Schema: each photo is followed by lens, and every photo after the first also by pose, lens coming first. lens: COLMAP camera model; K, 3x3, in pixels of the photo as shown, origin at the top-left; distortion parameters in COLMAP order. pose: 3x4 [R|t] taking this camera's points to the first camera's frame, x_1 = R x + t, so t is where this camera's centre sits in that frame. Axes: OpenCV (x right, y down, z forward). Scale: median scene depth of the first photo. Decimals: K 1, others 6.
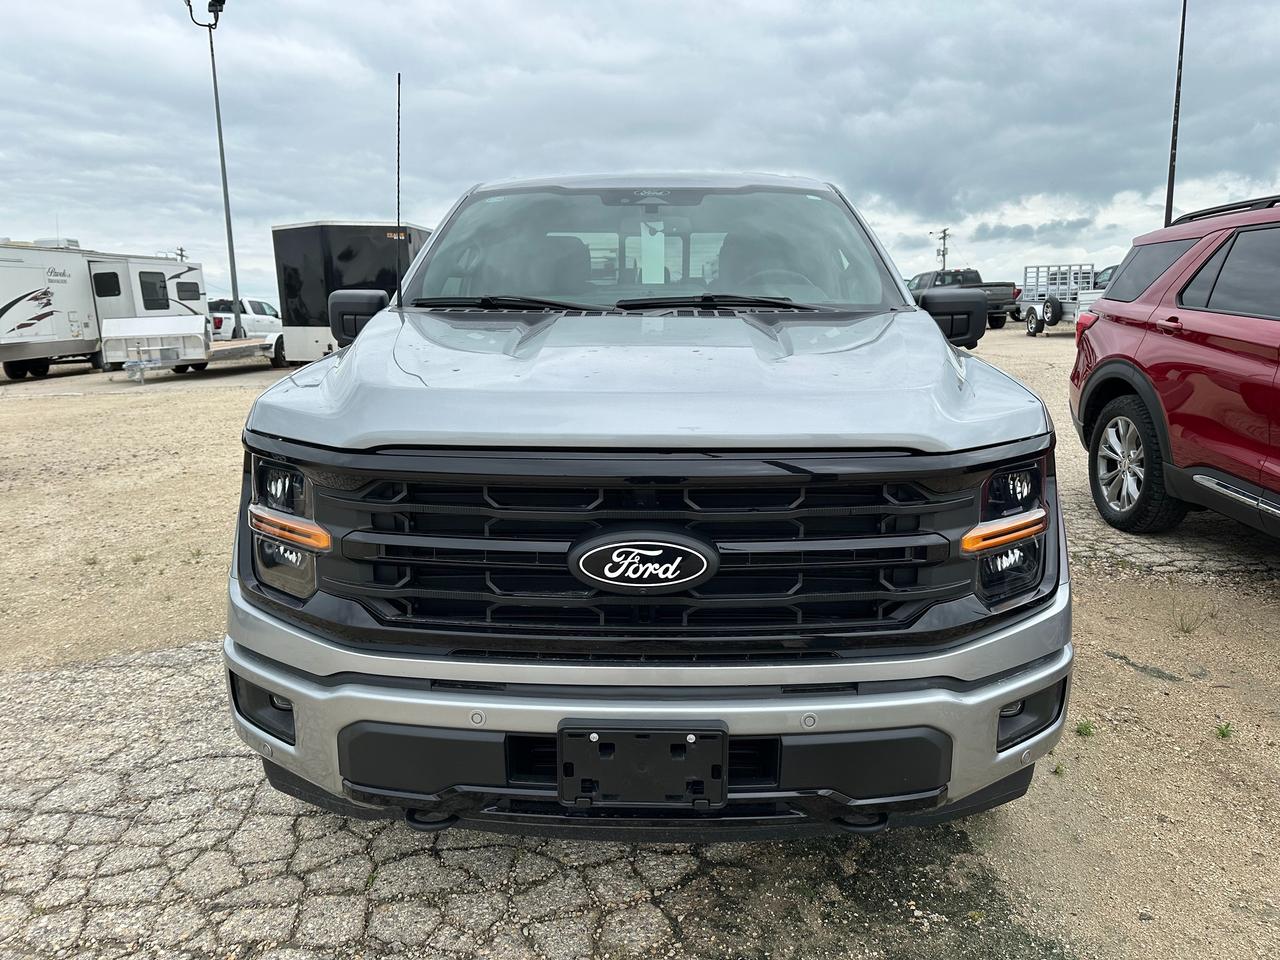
lens RADIAL K [[905.0, 0, 631.4], [0, 905.0, 474.9], [0, 0, 1]] dist [-0.001659, -0.007762]
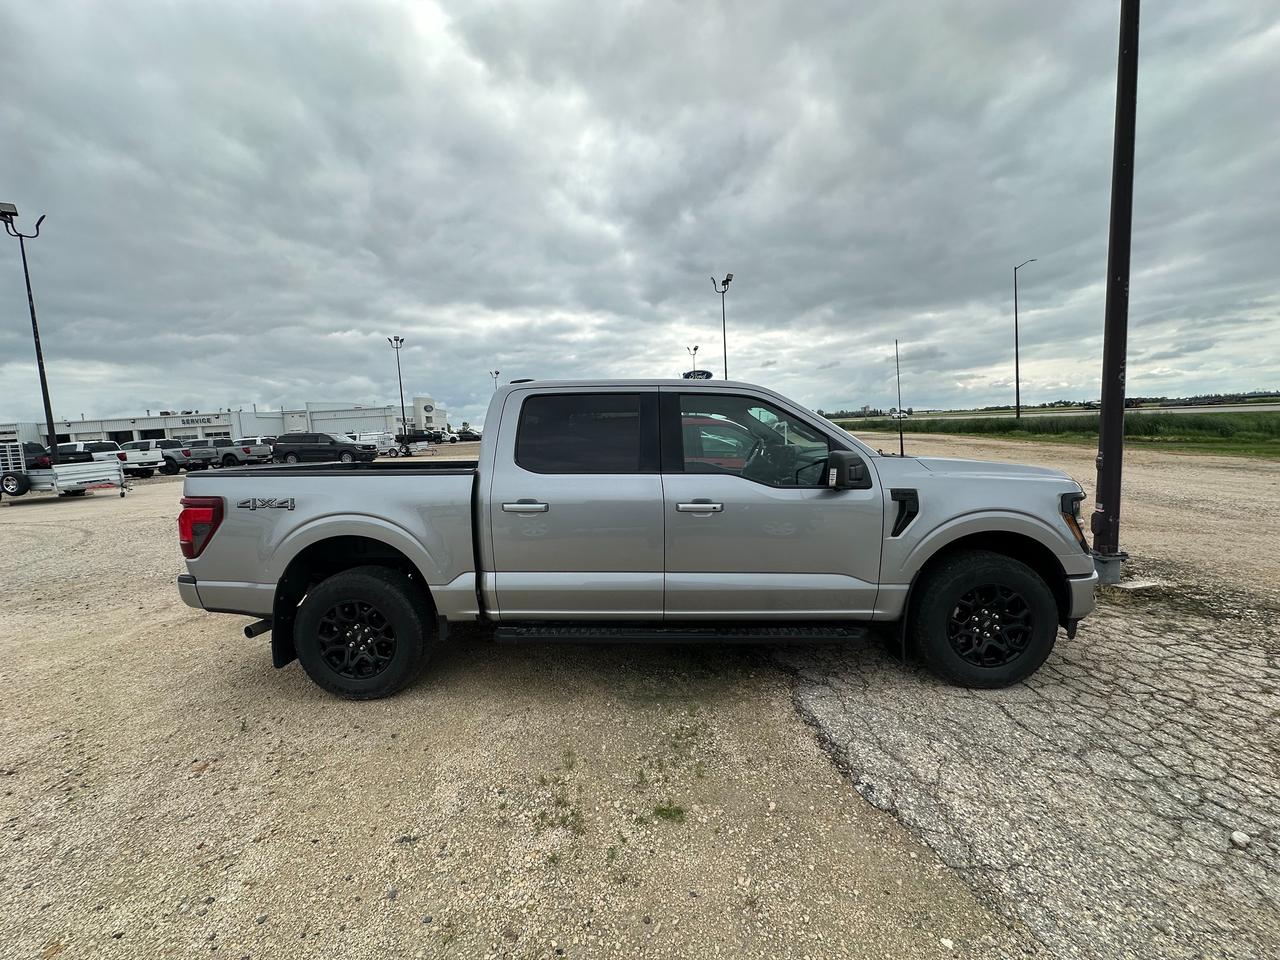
lens RADIAL K [[514.3, 0, 634.5], [0, 514.3, 487.7], [0, 0, 1]] dist [-0.015310, 0.007235]
pose [[0.011928, -0.083936, 0.996400, -1.508409], [0.228989, 0.970219, 0.078989, -0.381759], [-0.973356, 0.227222, 0.030793, 1.729410]]
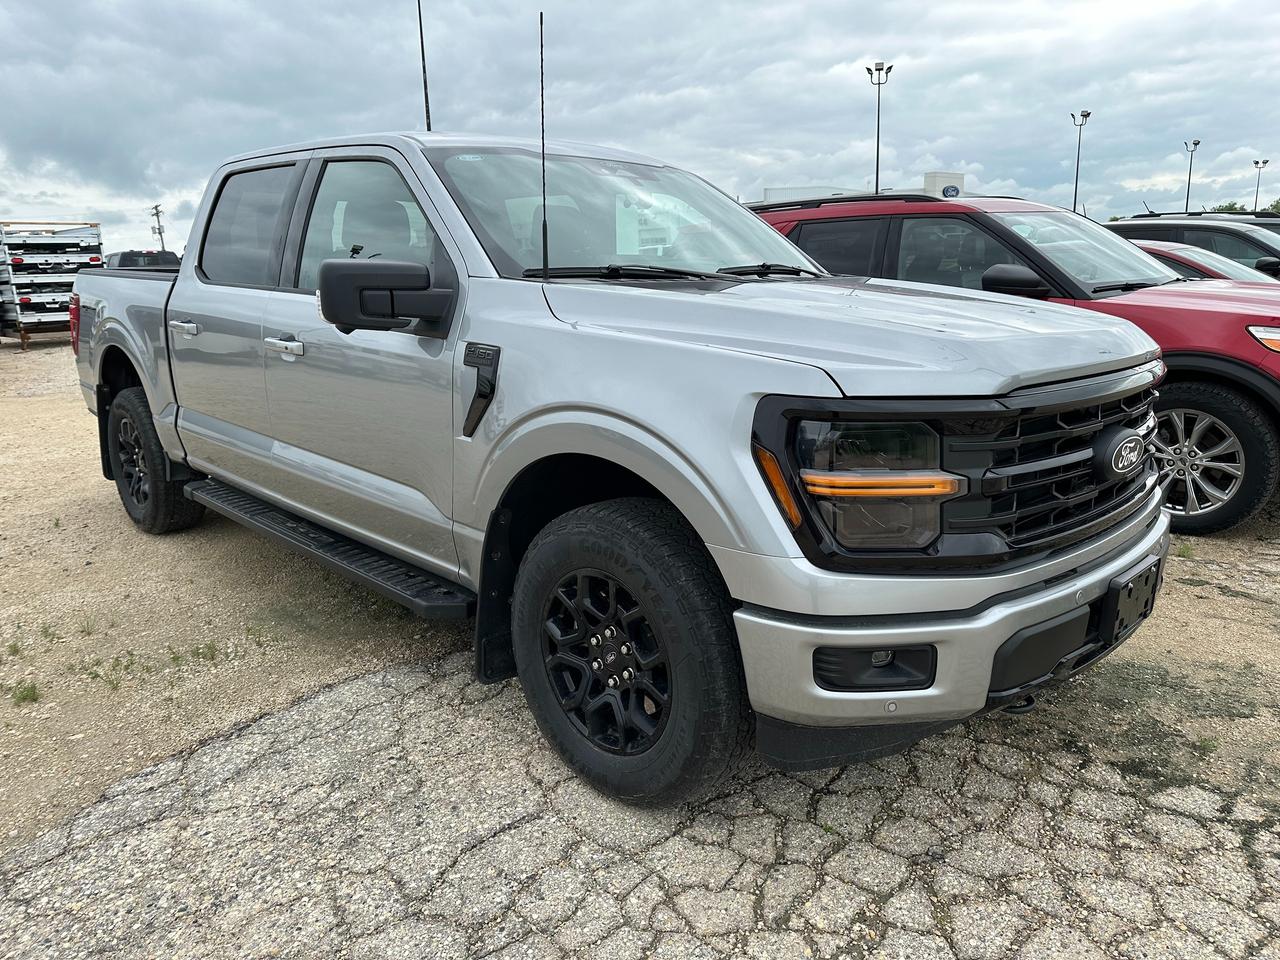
lens RADIAL K [[903.5, 0, 630.1], [0, 903.5, 481.8], [0, 0, 1]] dist [0.035453, -0.047907]
pose [[0.691270, -0.163363, 0.703888, -0.971979], [0.145008, 0.985655, 0.086350, -0.058881], [-0.707897, 0.042378, 0.705043, 0.363543]]
